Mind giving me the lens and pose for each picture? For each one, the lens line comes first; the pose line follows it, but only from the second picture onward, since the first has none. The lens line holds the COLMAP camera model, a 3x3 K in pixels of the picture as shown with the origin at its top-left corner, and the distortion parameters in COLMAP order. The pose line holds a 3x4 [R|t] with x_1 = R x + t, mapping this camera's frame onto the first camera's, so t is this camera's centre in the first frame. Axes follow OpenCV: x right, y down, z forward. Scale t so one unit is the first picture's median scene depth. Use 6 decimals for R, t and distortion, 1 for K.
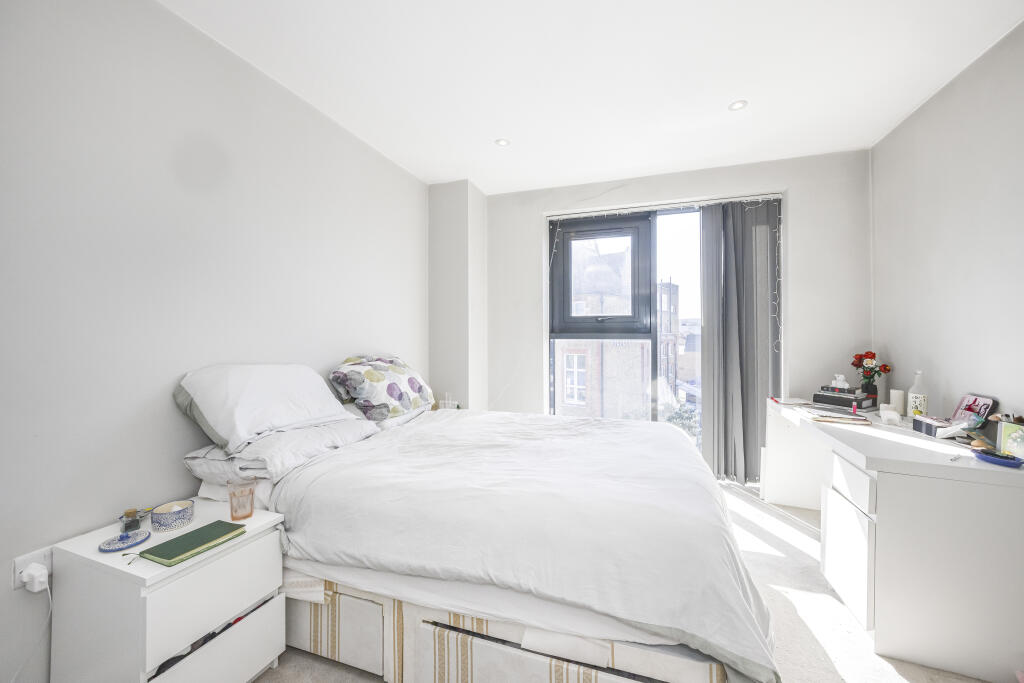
lens RADIAL K [[400.0, 0, 512.1], [0, 400.0, 331.2], [0, 0, 1]] dist [0.000713, 0.000021]
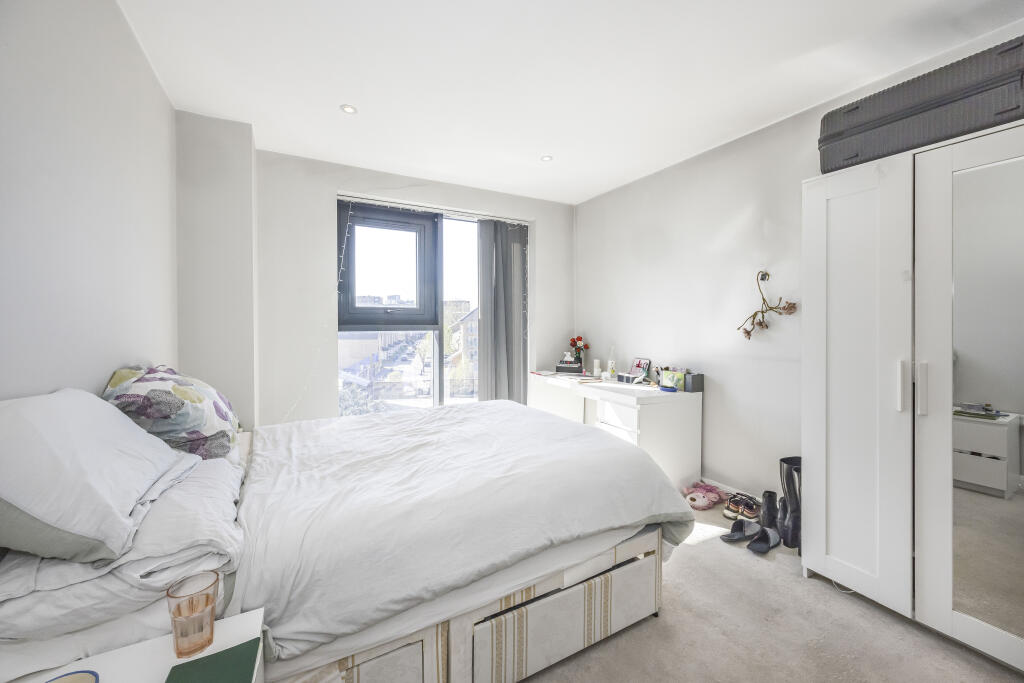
lens RADIAL K [[406.1, 0, 512.2], [0, 406.1, 325.0], [0, 0, 1]] dist [-0.001190, -0.000084]
pose [[0.660104, -0.006674, 0.751145, -0.509182], [-0.004127, 0.999913, 0.012511, -0.013628], [-0.751163, -0.011358, 0.660019, 0.158219]]
